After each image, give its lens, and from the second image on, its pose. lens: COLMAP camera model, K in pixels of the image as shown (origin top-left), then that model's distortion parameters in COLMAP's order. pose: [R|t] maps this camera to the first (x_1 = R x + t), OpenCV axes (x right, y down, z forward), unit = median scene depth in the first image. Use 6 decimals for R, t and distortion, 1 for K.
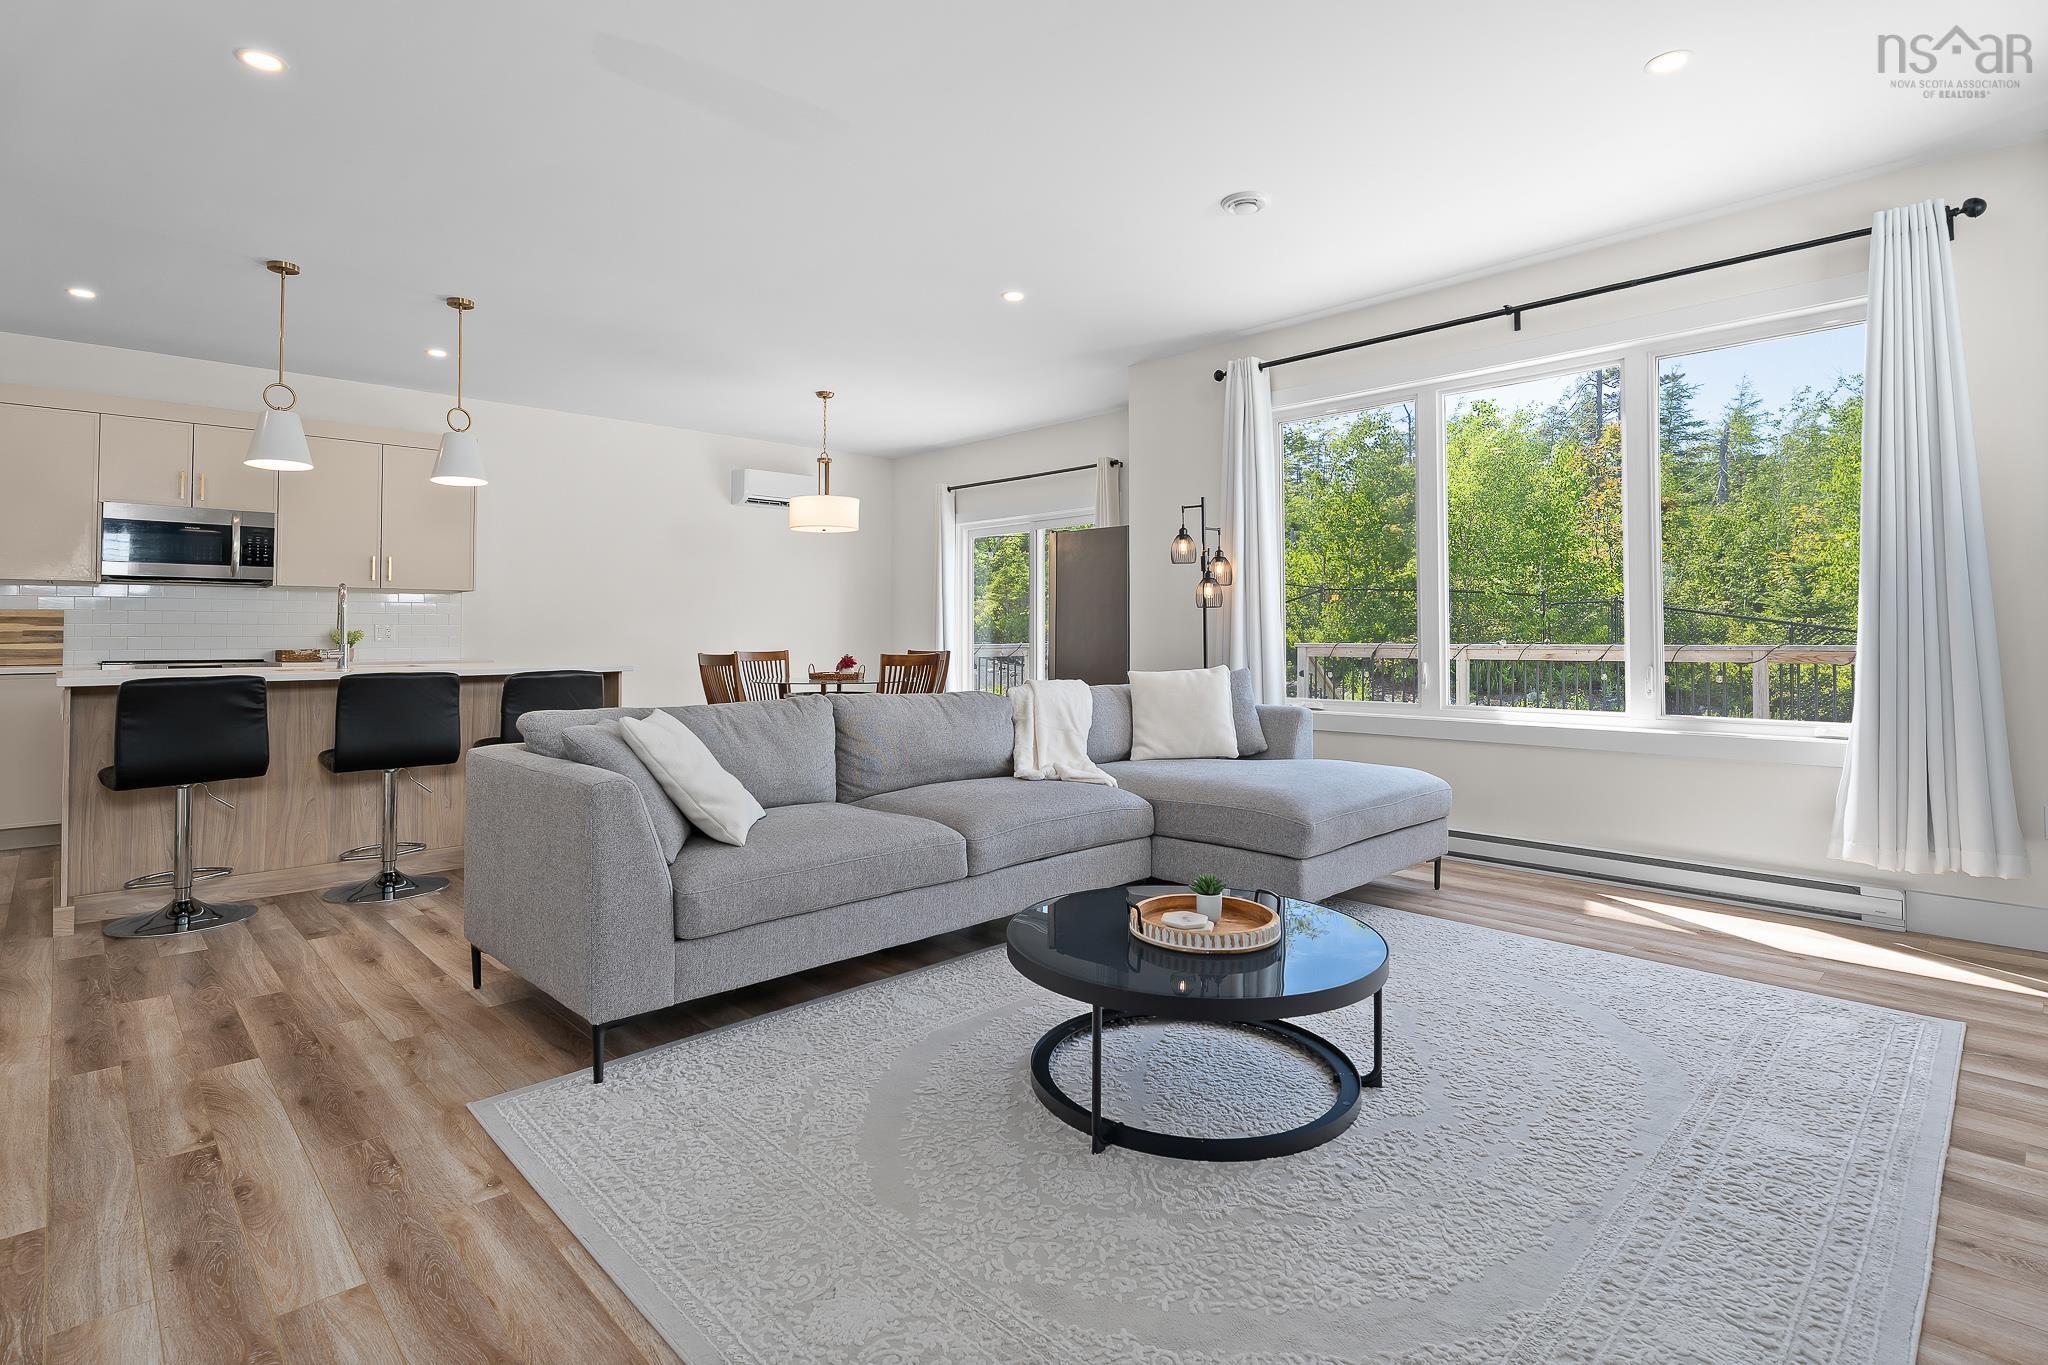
lens RADIAL K [[1001.2, 0, 1022.3], [0, 1001.2, 611.7], [0, 0, 1]] dist [-0.005956, -0.002136]
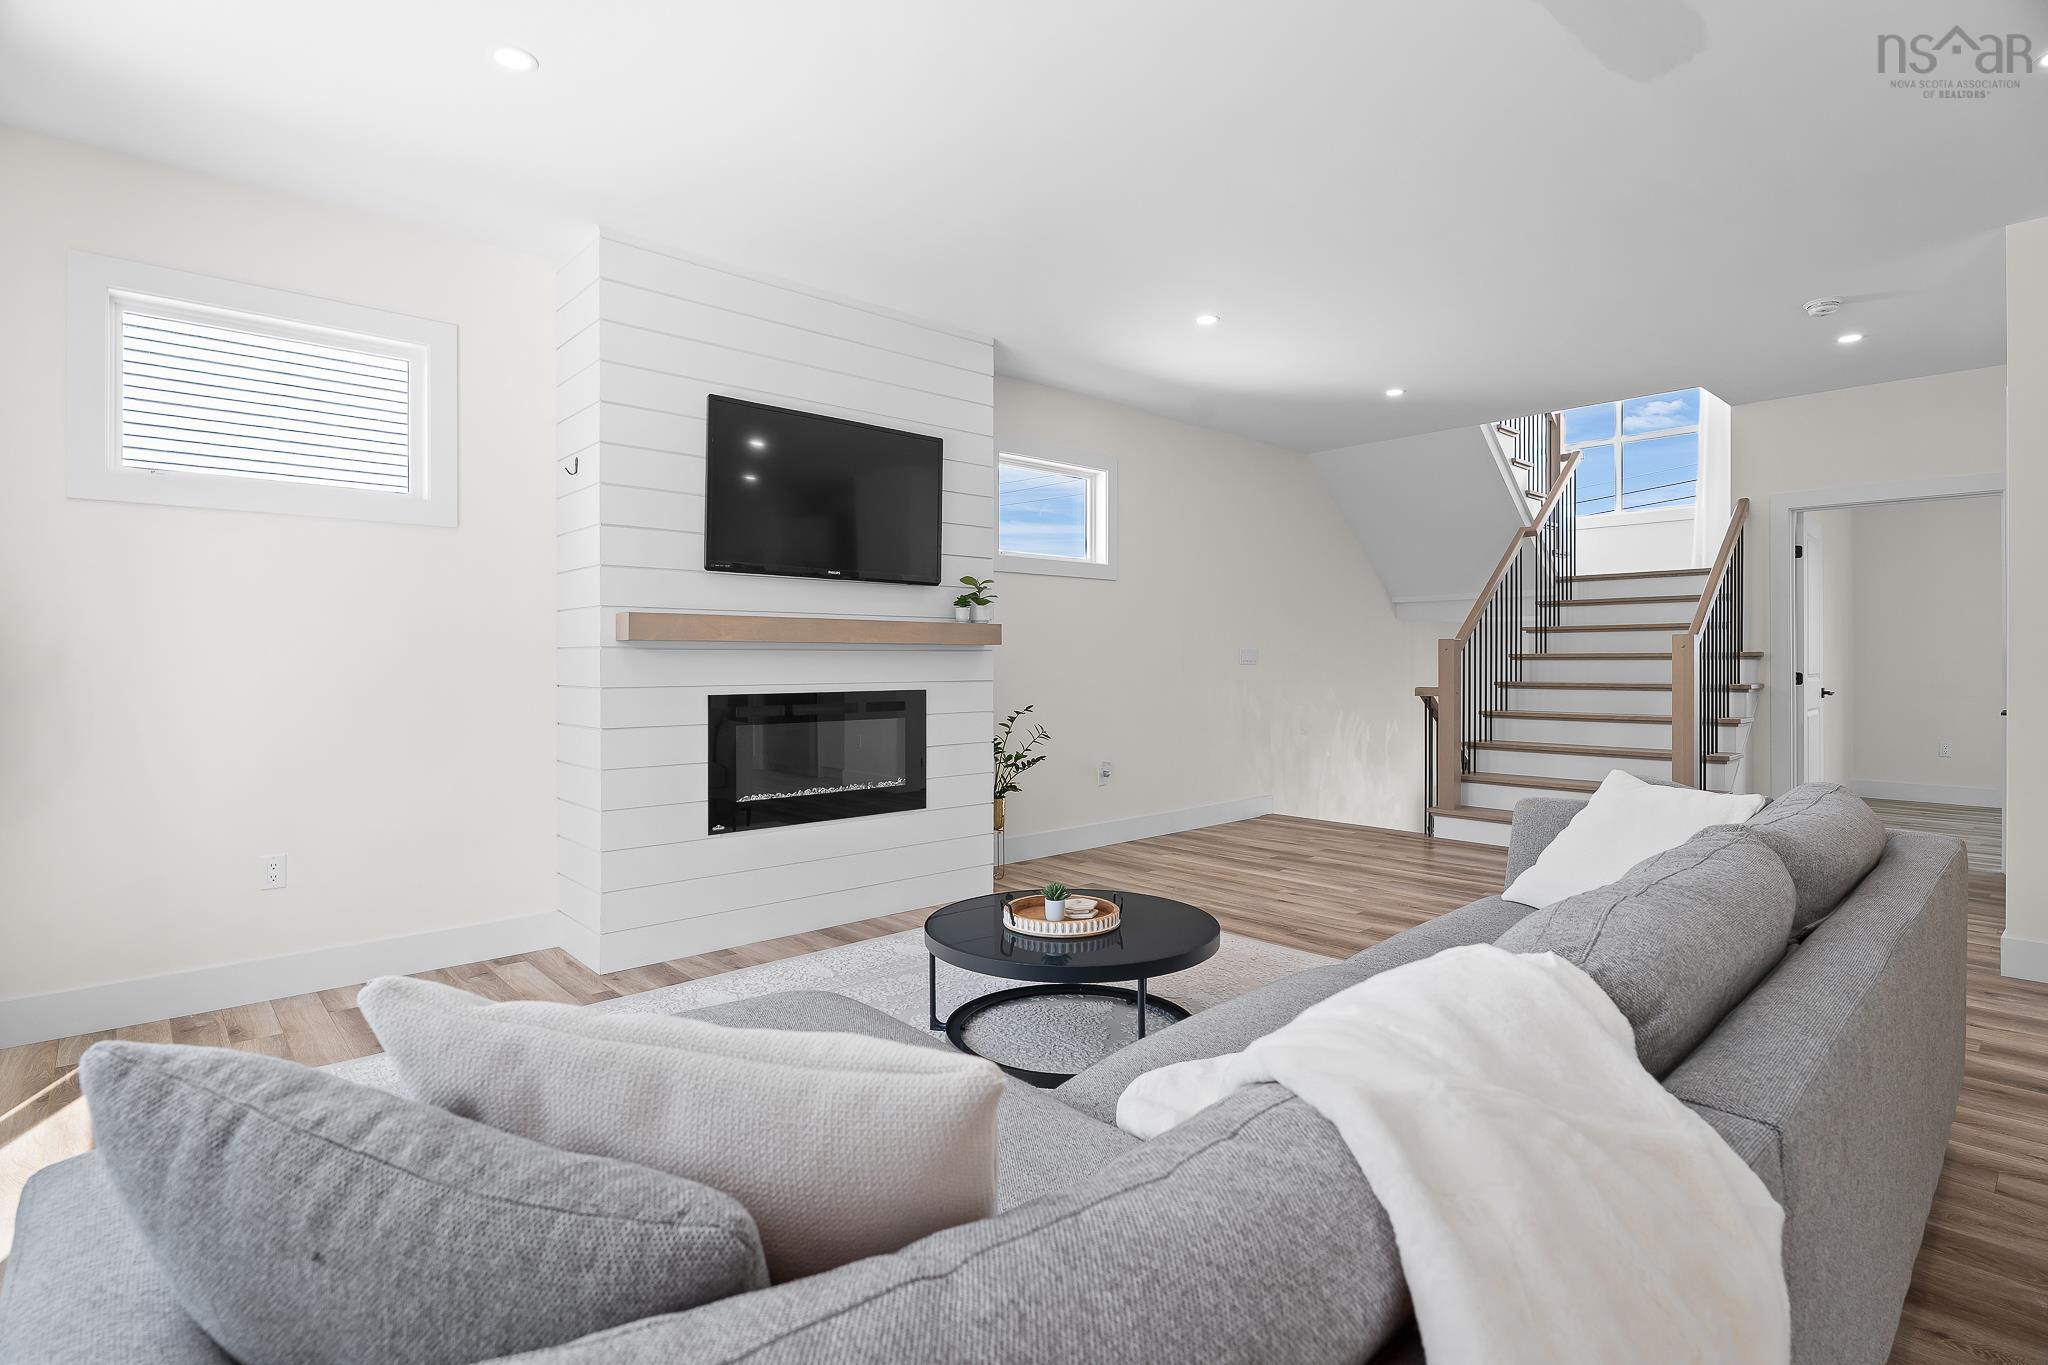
lens RADIAL K [[989.2, 0, 1024.0], [0, 989.2, 682.5], [0, 0, 1]] dist [-0.001977, -0.000472]
pose [[-0.999678, 0.005612, 0.024759, 0.102210], [0.005536, 0.999980, -0.003107, 0.011082], [-0.024776, -0.002969, -0.999689, 1.207580]]
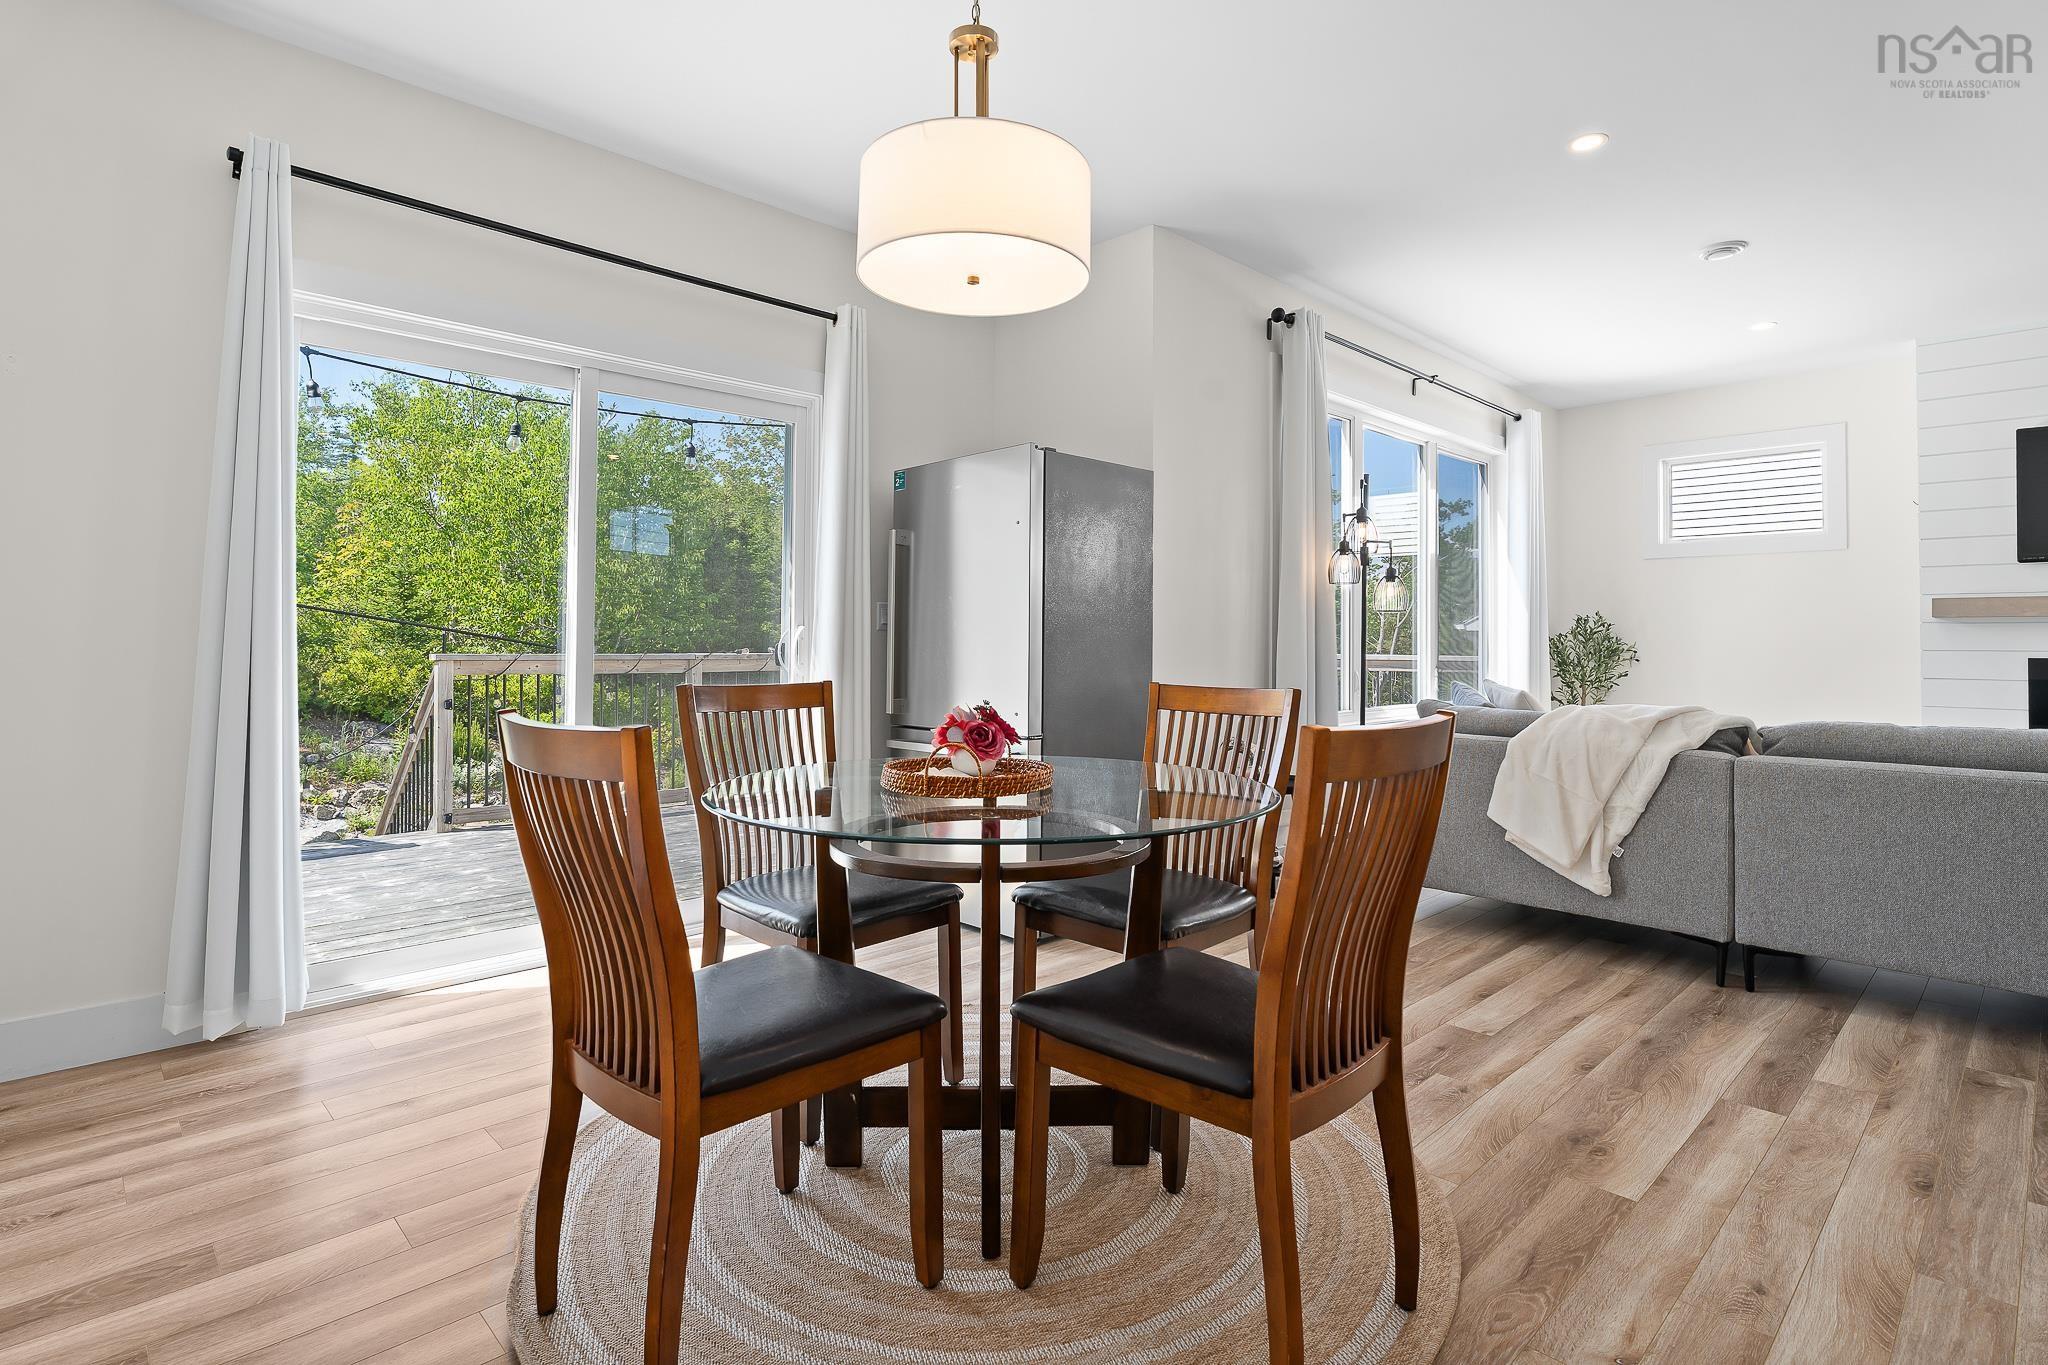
lens RADIAL K [[1013.7, 0, 1024.6], [0, 1013.7, 632.0], [0, 0, 1]] dist [-0.000702, -0.000379]
pose [[-0.003908, 0.016597, 0.999855, -0.743466], [-0.027093, 0.999493, -0.016697, 0.039236], [-0.999625, -0.027154, -0.003456, 1.491003]]
